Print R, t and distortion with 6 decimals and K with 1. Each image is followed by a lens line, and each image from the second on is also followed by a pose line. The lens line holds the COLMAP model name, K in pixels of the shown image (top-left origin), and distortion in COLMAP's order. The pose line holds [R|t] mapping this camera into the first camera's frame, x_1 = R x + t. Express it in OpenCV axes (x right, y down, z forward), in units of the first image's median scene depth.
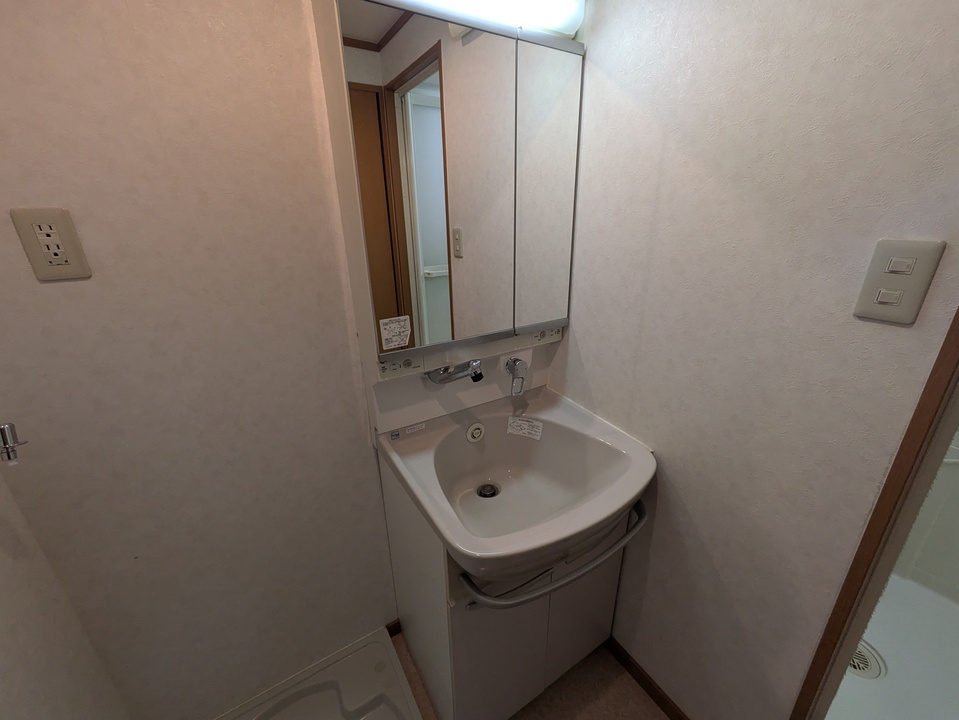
lens RADIAL K [[379.6, 0, 482.0], [0, 379.6, 361.7], [0, 0, 1]] dist [0.000754, 0.000236]
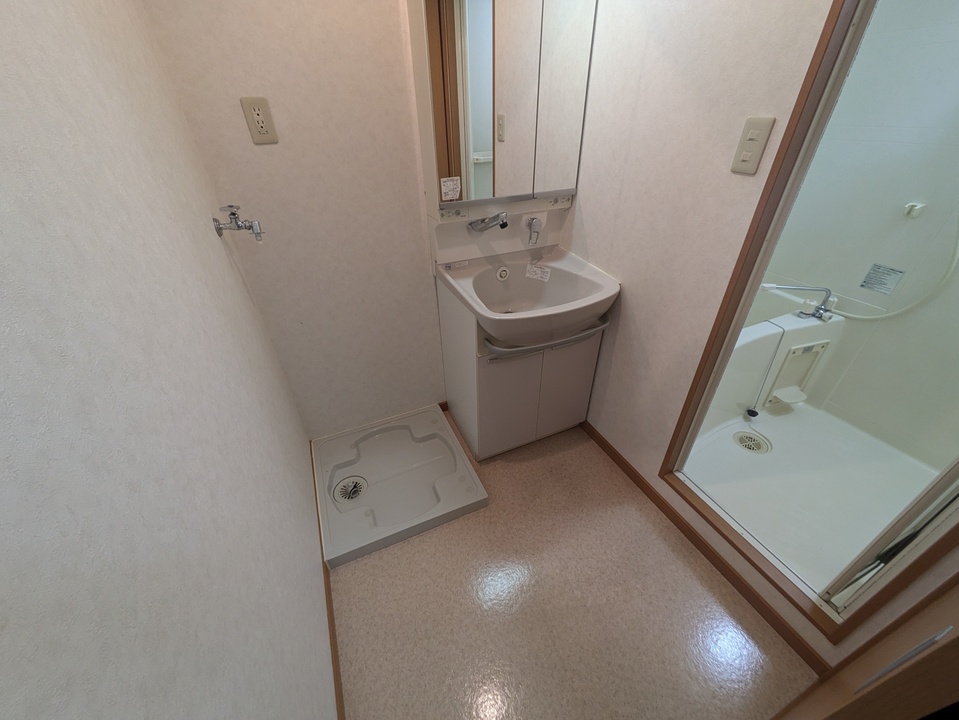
lens RADIAL K [[389.8, 0, 484.6], [0, 389.8, 371.2], [0, 0, 1]] dist [-0.001155, 0.000044]
pose [[0.991450, 0.073226, -0.108004, 0.108536], [-0.046254, 0.971173, 0.233846, 0.219459], [0.122014, -0.226851, 0.966256, -0.551333]]
